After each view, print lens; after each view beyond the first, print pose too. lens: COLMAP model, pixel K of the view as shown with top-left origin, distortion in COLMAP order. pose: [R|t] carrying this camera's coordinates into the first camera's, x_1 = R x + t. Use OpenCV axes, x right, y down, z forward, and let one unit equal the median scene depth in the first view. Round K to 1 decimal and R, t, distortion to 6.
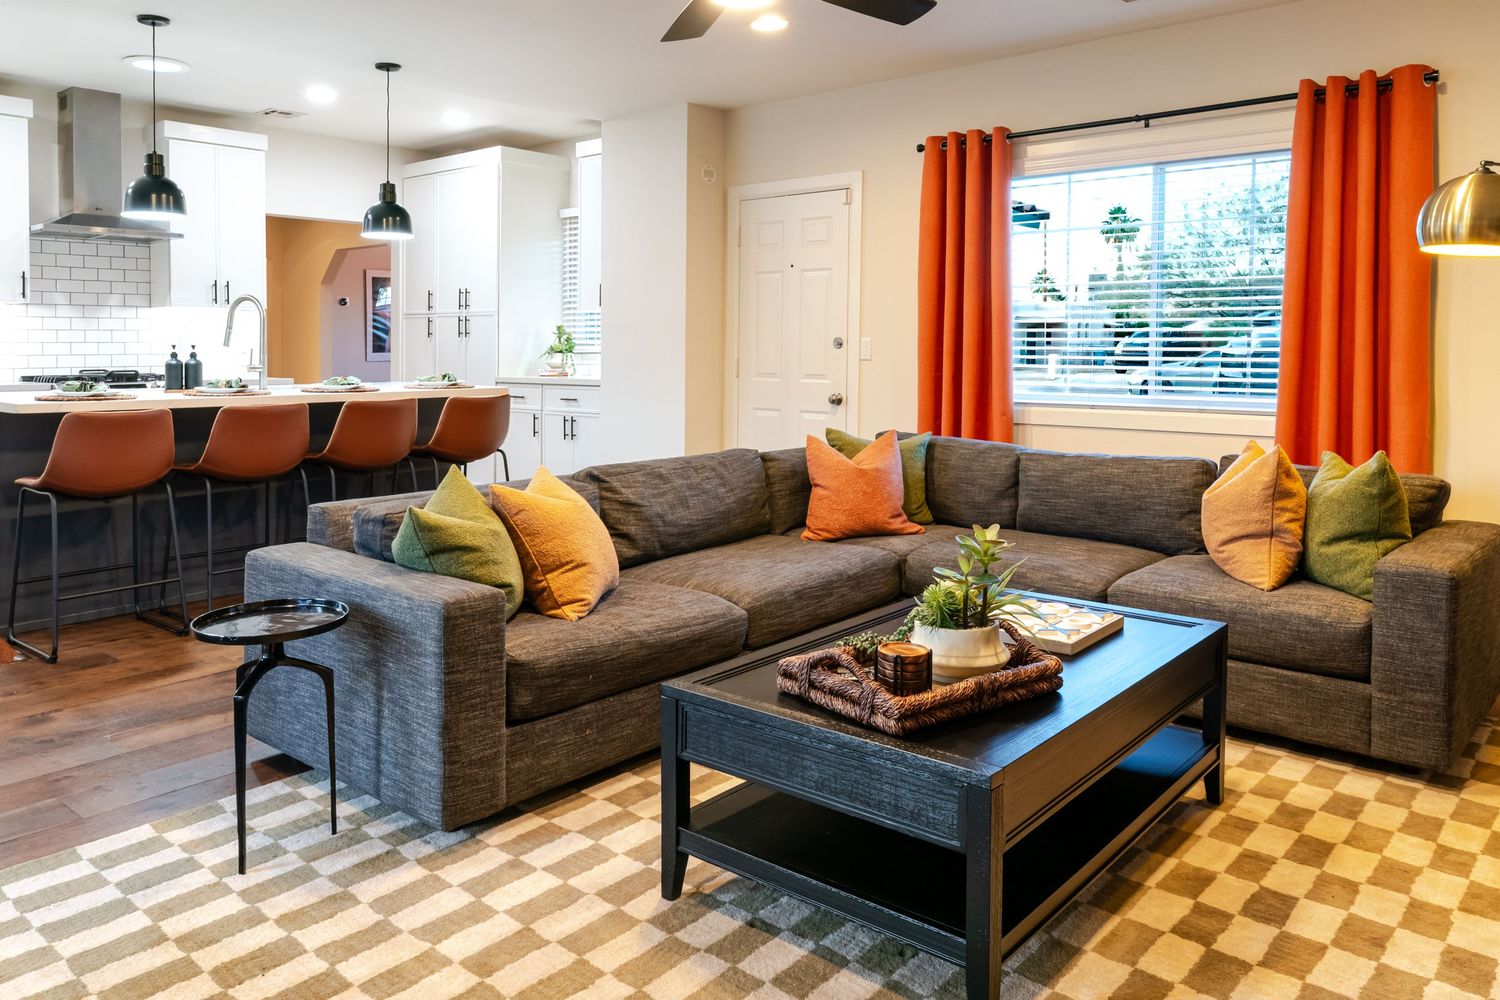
lens RADIAL K [[1048.3, 0, 718.9], [0, 1048.3, 354.8], [0, 0, 1]] dist [-0.005396, 0.005693]
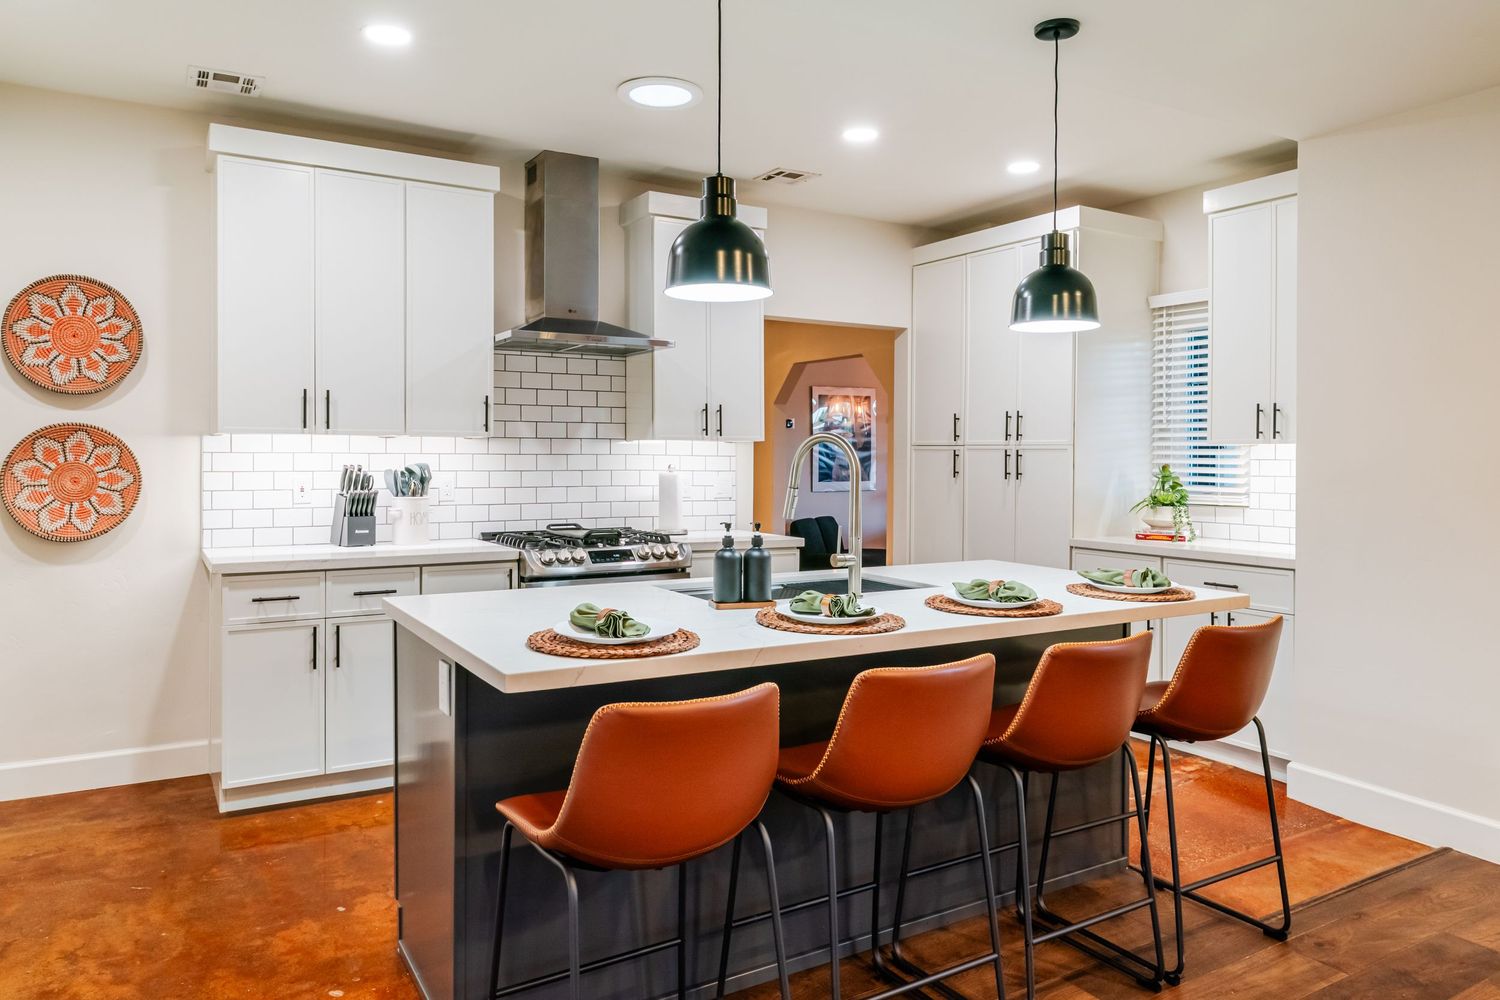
lens RADIAL K [[1048.3, 0, 734.7], [0, 1048.3, 456.5], [0, 0, 1]] dist [-0.005396, 0.005693]
pose [[0.945349, 0.007744, -0.325968, -0.225208], [-0.011527, 0.999887, -0.009677, -0.027509], [0.325856, 0.012905, 0.945331, 0.312897]]
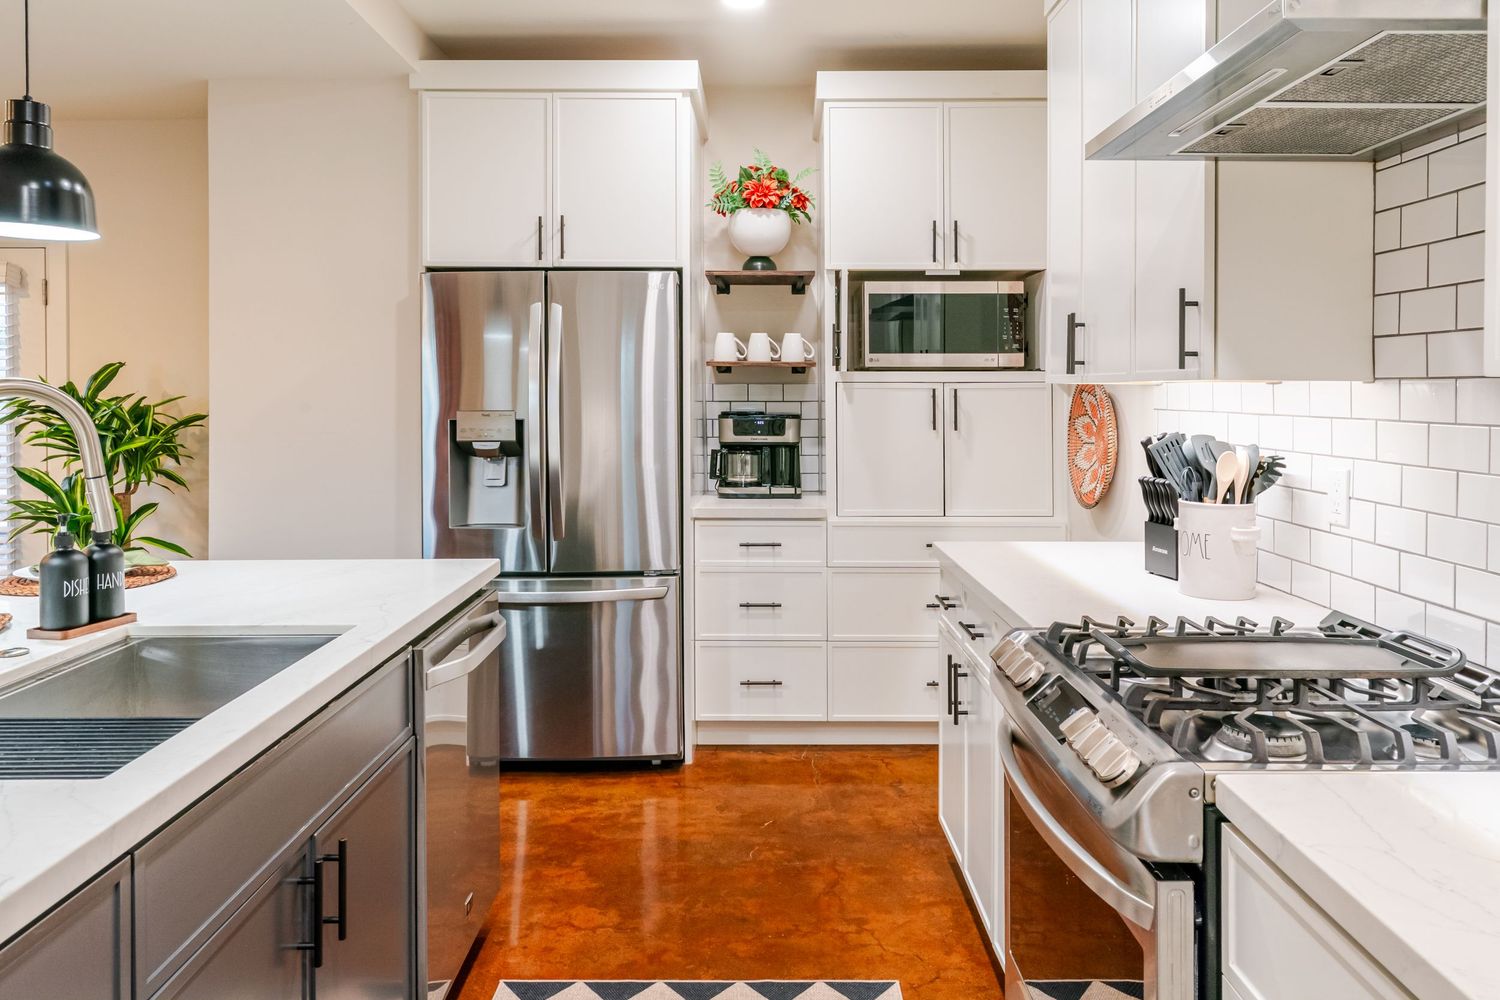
lens RADIAL K [[1048.3, 0, 763.9], [0, 1048.3, 402.7], [0, 0, 1]] dist [-0.005396, 0.005693]
pose [[-0.752968, 0.008387, -0.658004, -0.307244], [-0.008595, 0.999708, 0.022578, -0.044255], [0.658001, 0.022656, -0.752676, 1.045449]]
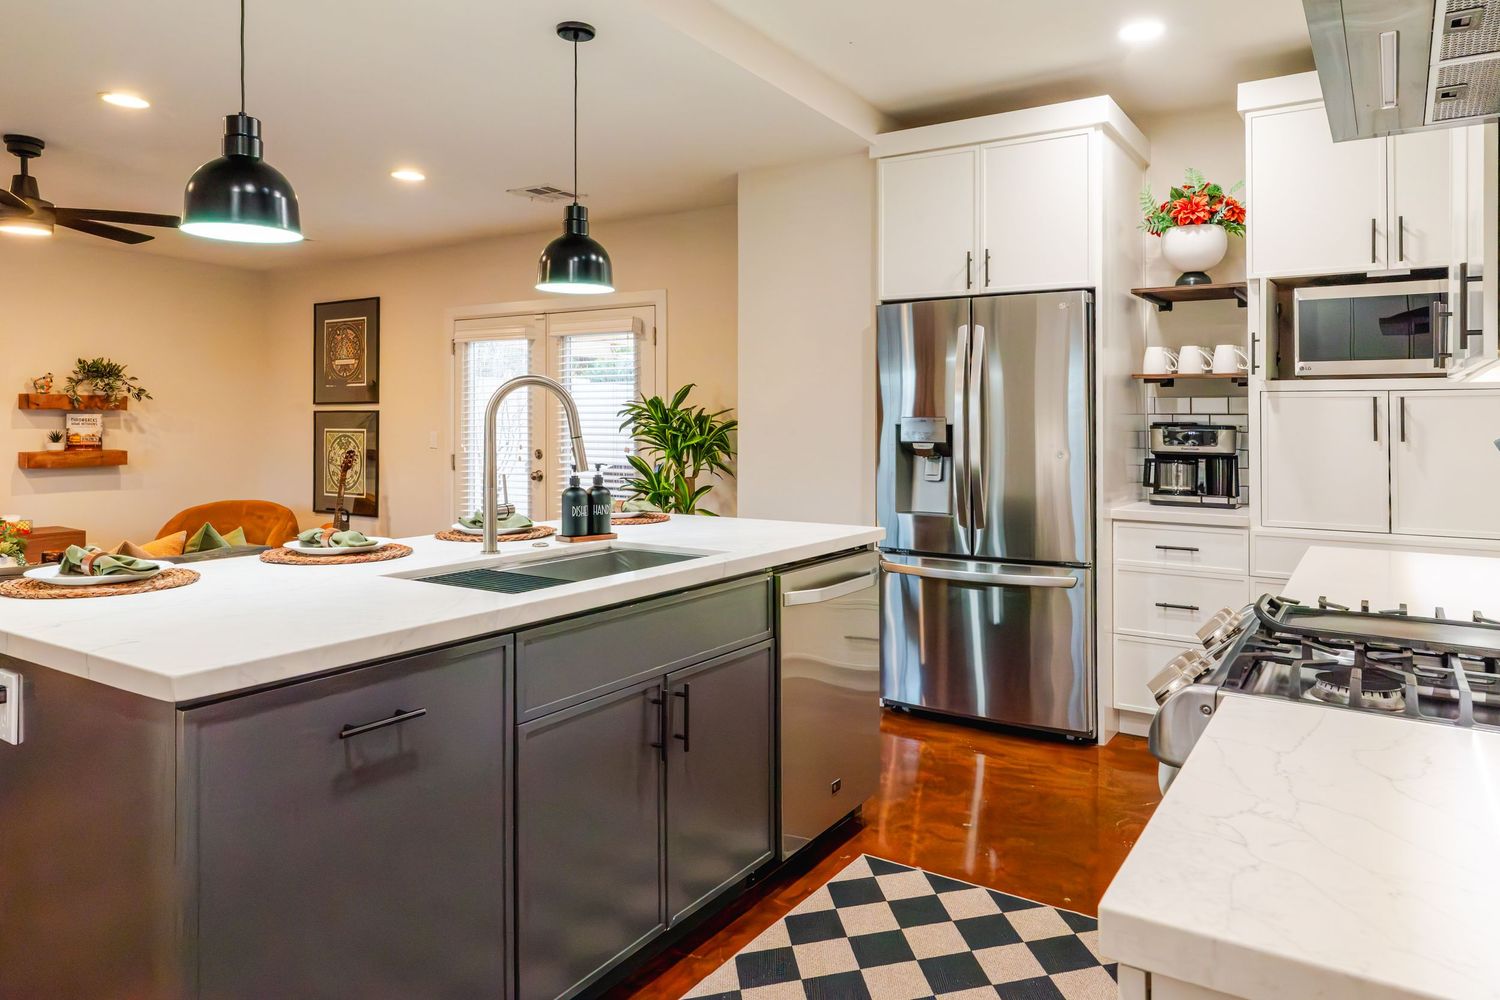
lens RADIAL K [[965.0, 0, 745.1], [0, 965.0, 437.4], [0, 0, 1]] dist [-0.007606, -0.000104]
pose [[-0.991090, -0.003849, -0.133140, -0.367651], [-0.008030, 0.999491, 0.030886, -0.031246], [0.132953, 0.031680, -0.990616, 1.127334]]
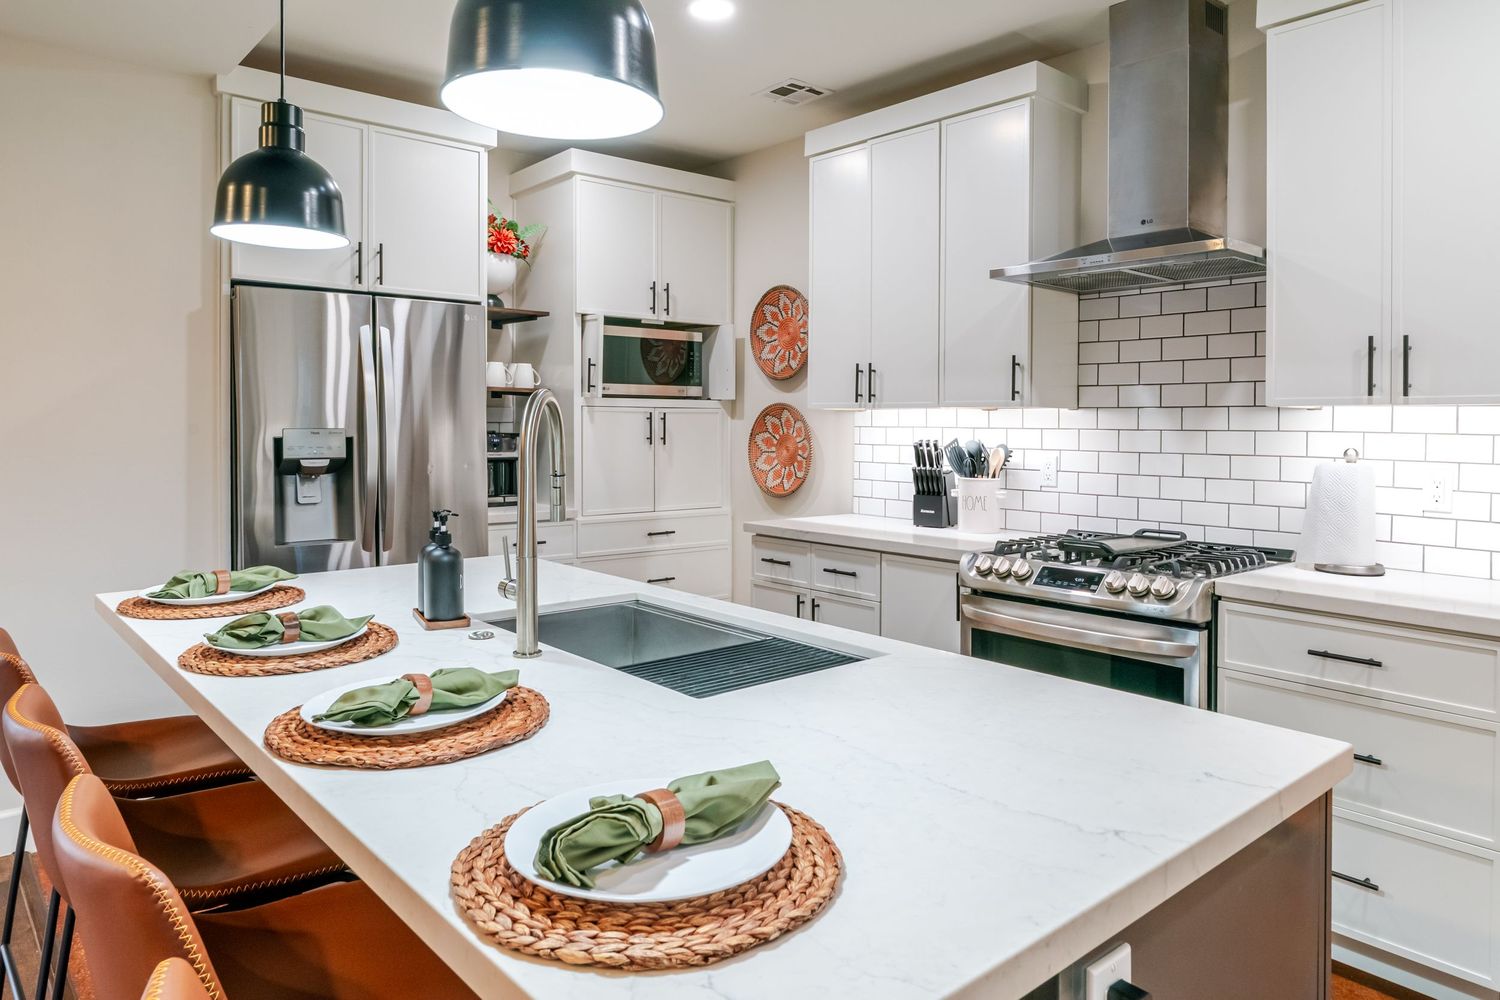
lens RADIAL K [[965.0, 0, 751.6], [0, 965.0, 432.6], [0, 0, 1]] dist [-0.007606, -0.000104]
pose [[-0.150553, 0.010051, -0.988551, -0.087718], [-0.020289, 0.999706, 0.013254, -0.035622], [0.988394, 0.022052, -0.150305, 0.840310]]
